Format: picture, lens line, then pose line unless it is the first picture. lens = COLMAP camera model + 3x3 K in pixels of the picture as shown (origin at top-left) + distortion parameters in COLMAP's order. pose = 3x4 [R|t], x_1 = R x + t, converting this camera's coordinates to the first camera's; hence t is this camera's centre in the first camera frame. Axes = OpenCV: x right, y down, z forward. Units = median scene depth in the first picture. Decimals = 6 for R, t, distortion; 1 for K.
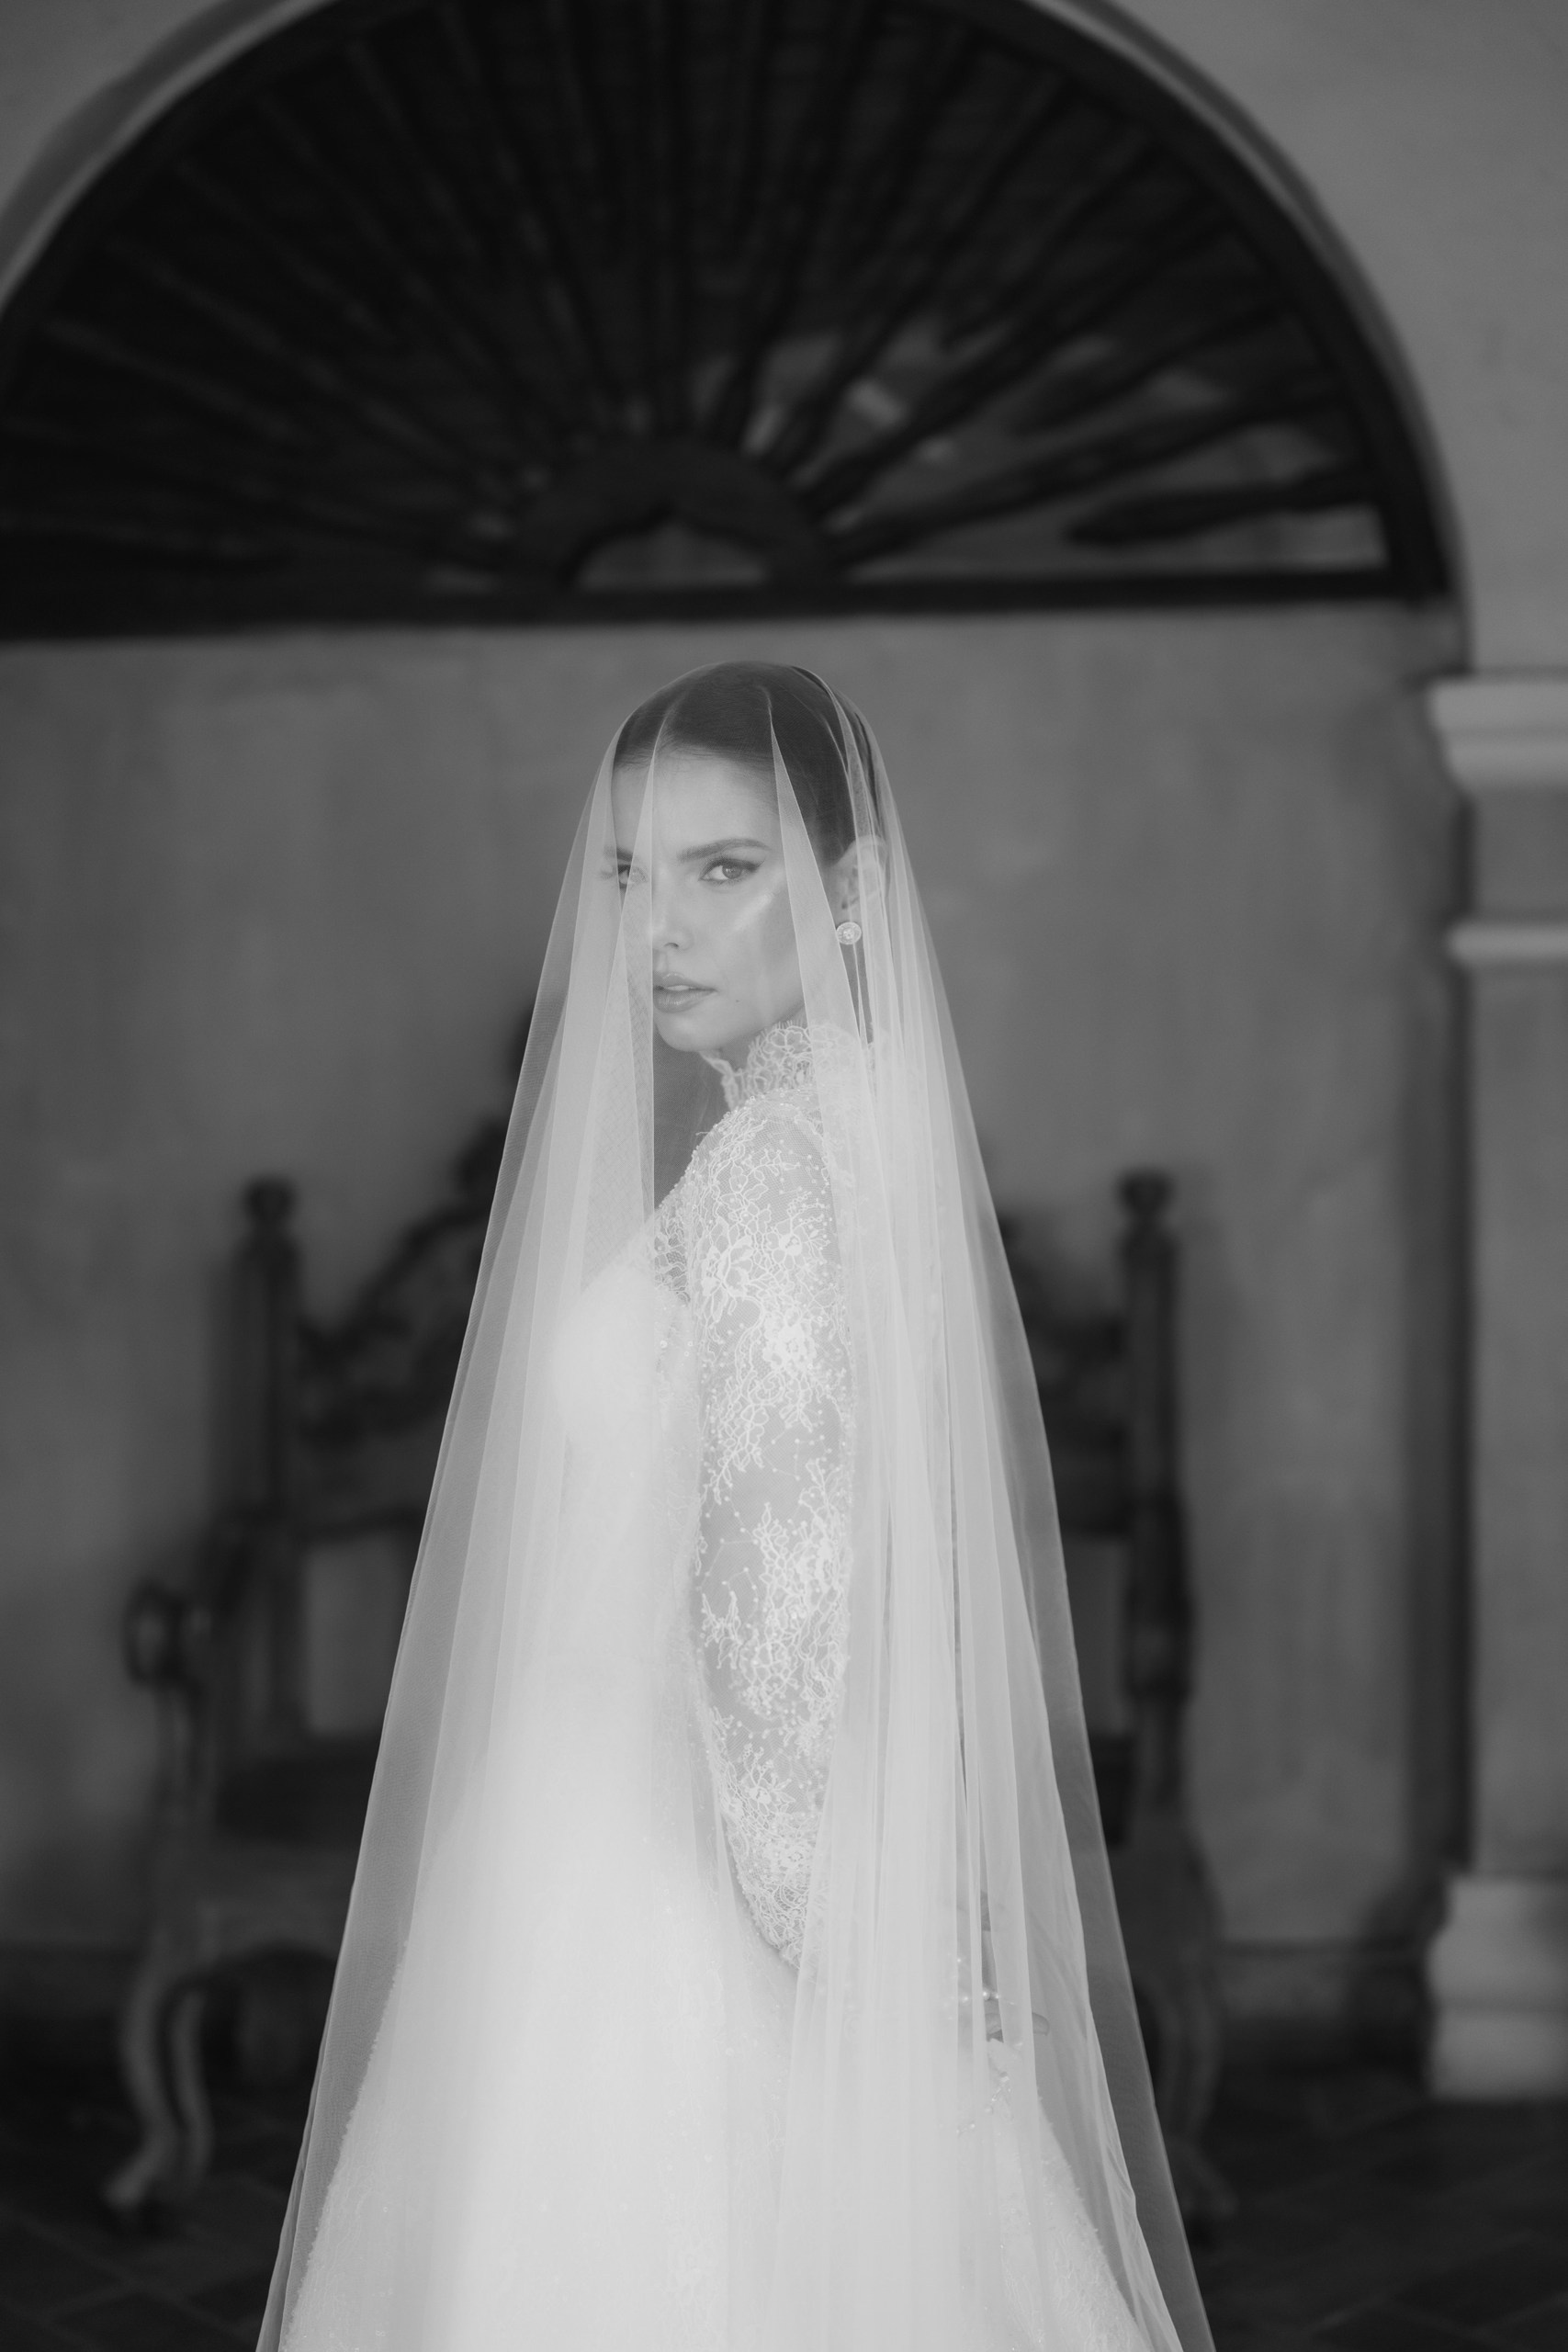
lens RADIAL K [[3533.1, 0, 793.2], [0, 3533.1, 1211.6], [0, 0, 1]] dist [0.001793, -0.010958]
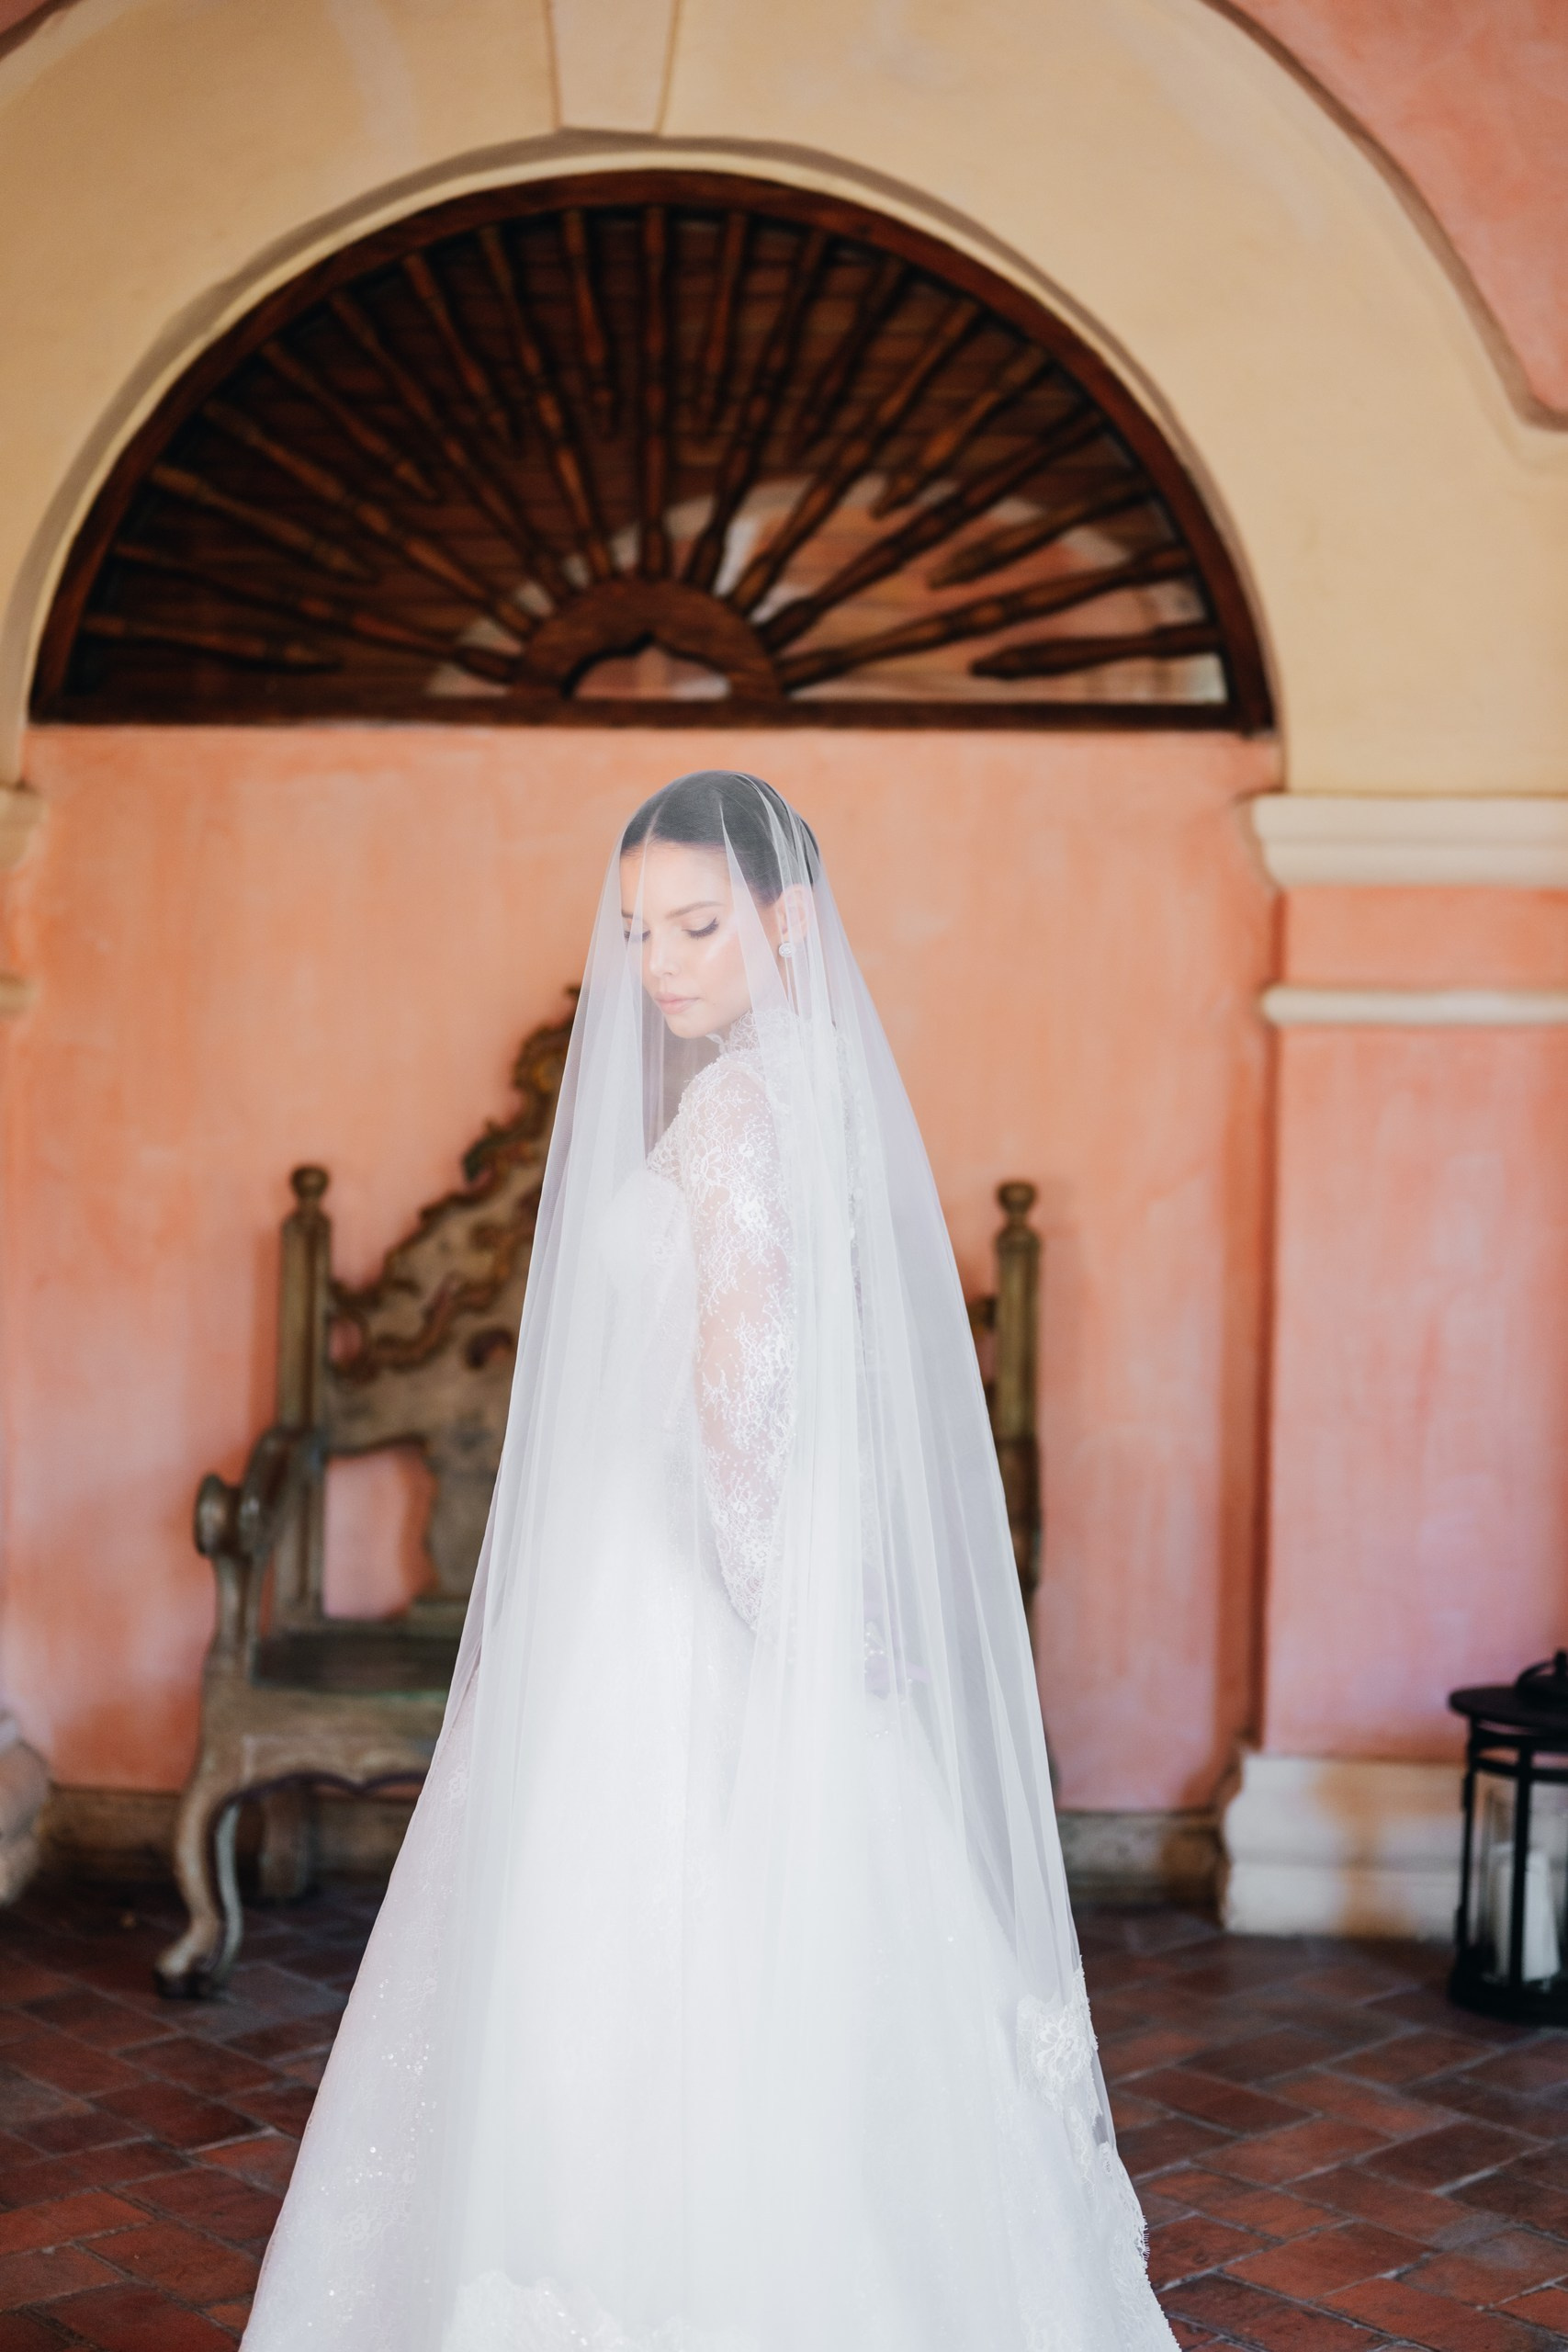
lens RADIAL K [[3331.3, 0, 782.1], [0, 3331.3, 1146.7], [0, 0, 1]] dist [0.001425, -0.020125]
pose [[0.999289, 0.033368, 0.017578, -0.004053], [-0.032748, 0.998869, -0.034464, 0.019572], [-0.018708, 0.033863, 0.999251, -0.167806]]
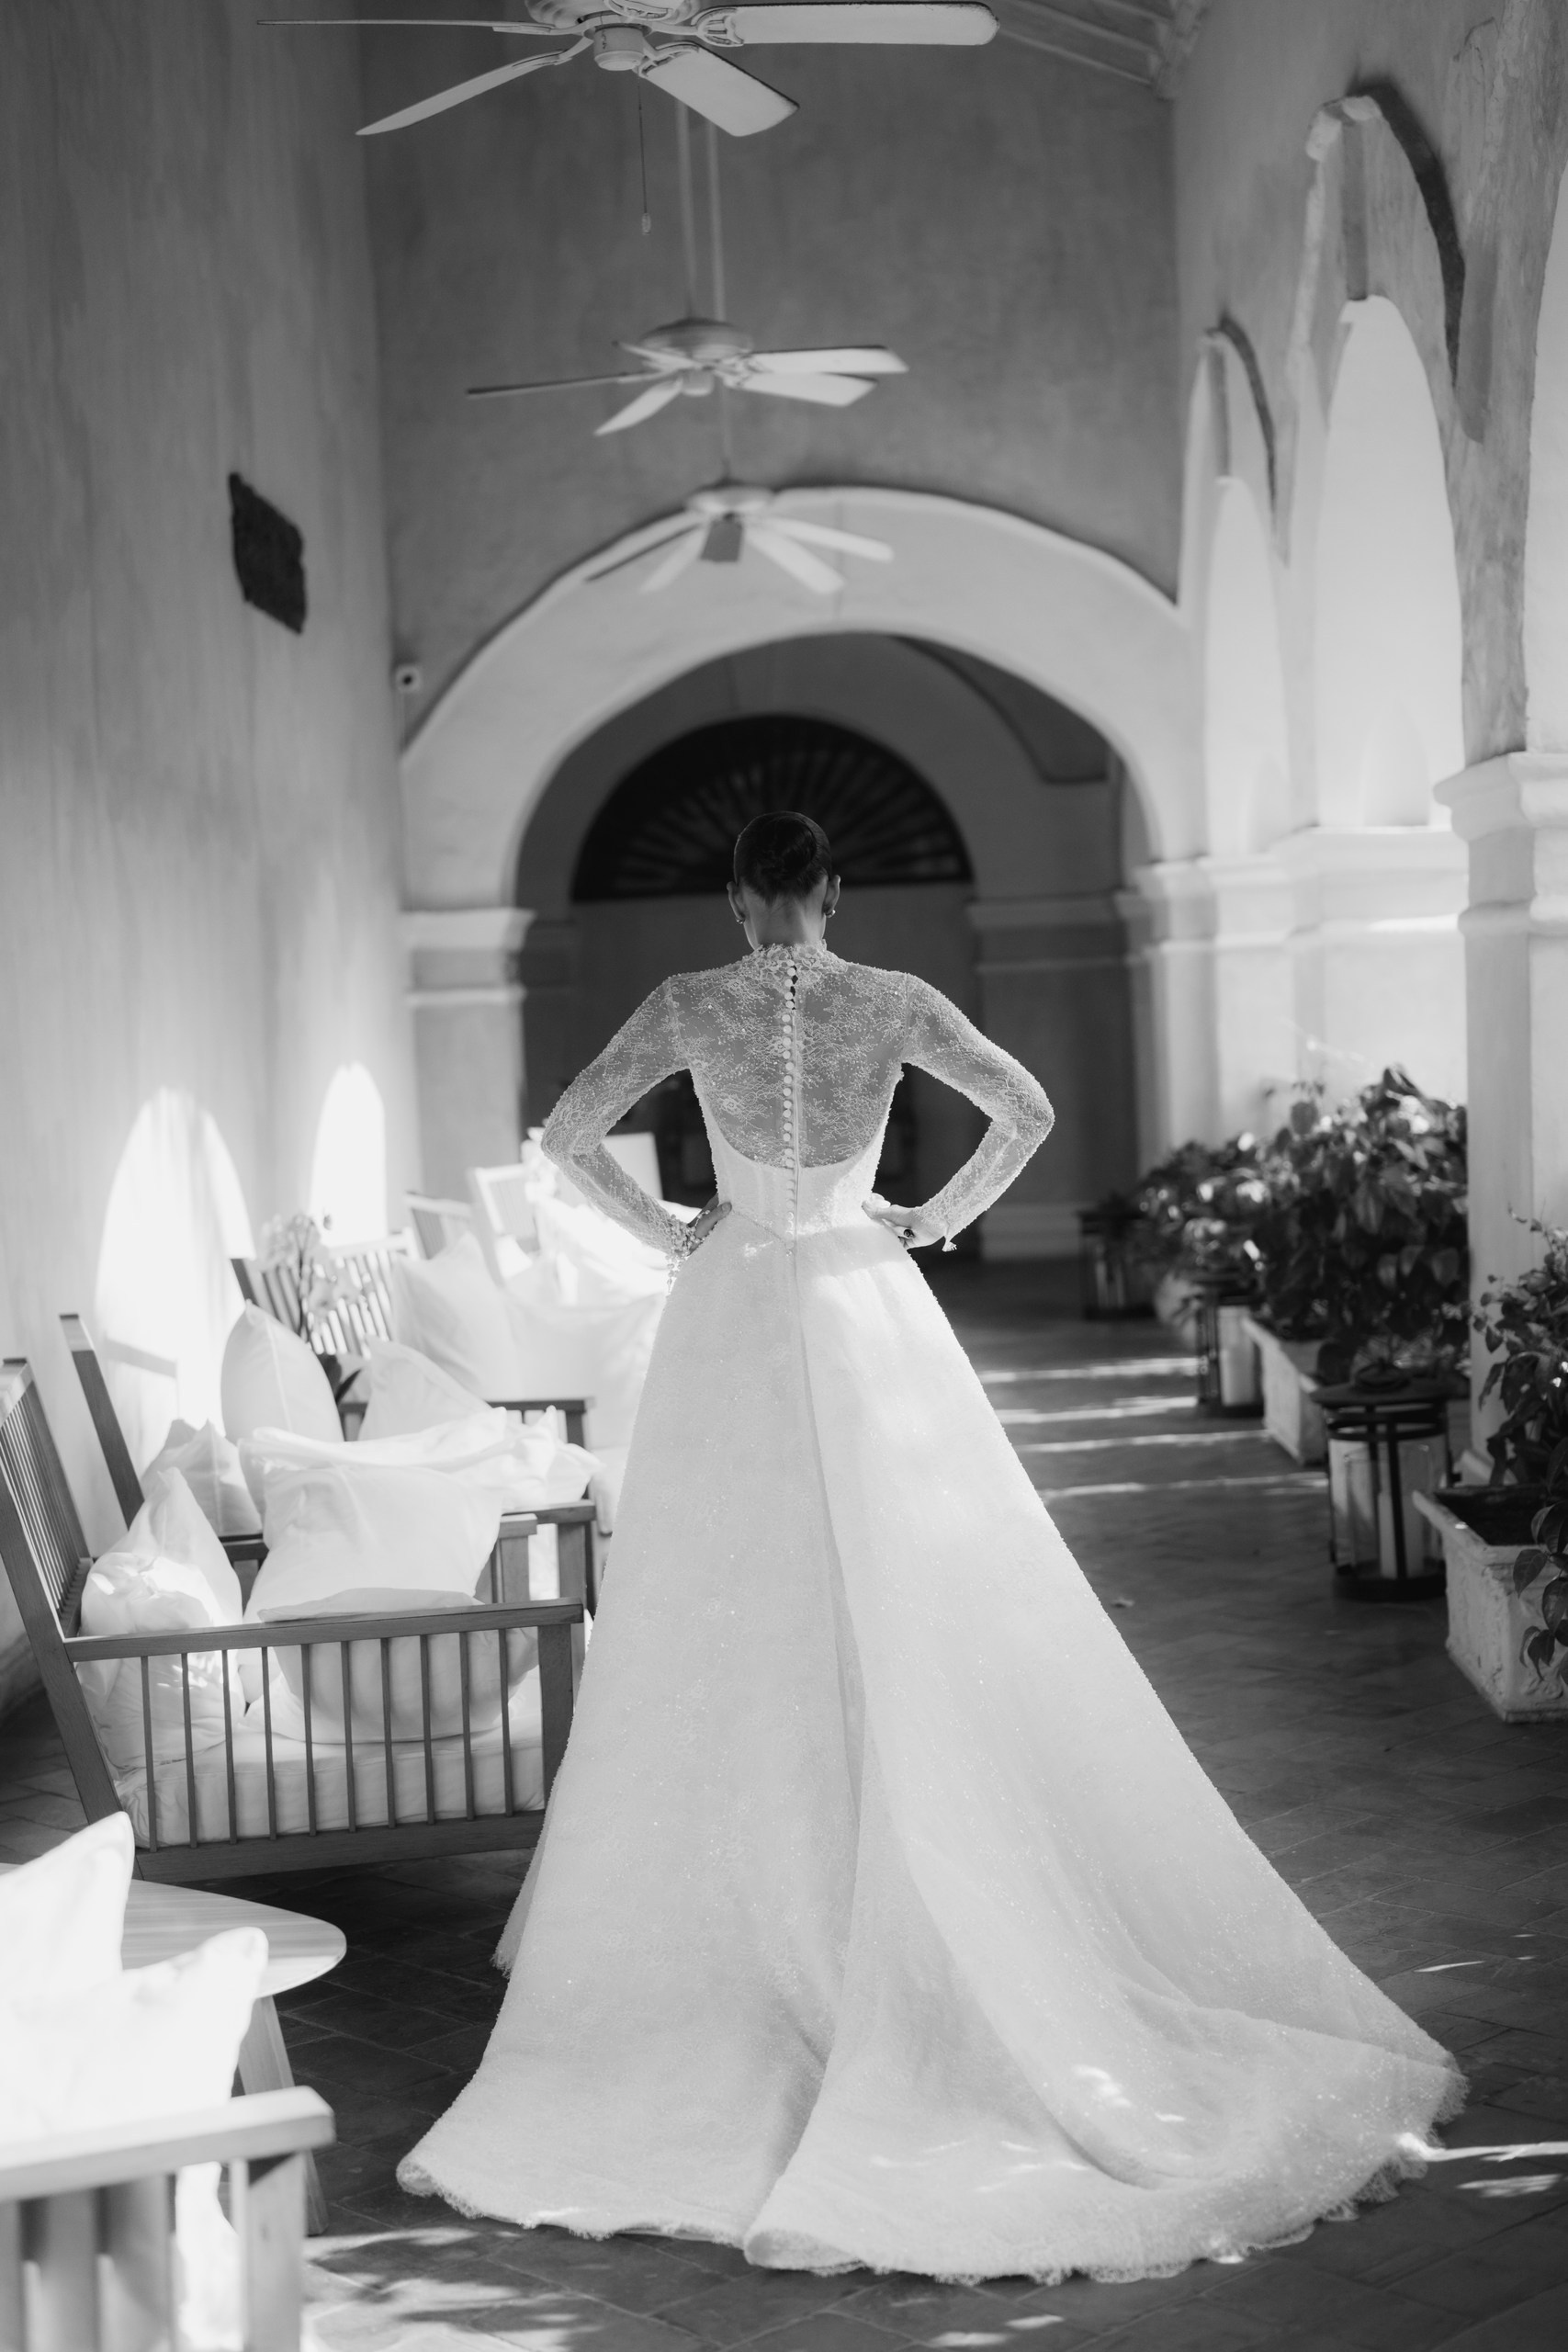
lens RADIAL K [[3318.7, 0, 784.0], [0, 3318.7, 1176.0], [0, 0, 1]] dist [-0.184021, 0.022041]
pose [[0.997361, -0.033659, 0.064329, -0.265237], [0.035176, 0.999125, -0.022606, 0.225137], [-0.063512, 0.024810, 0.997673, -2.598518]]
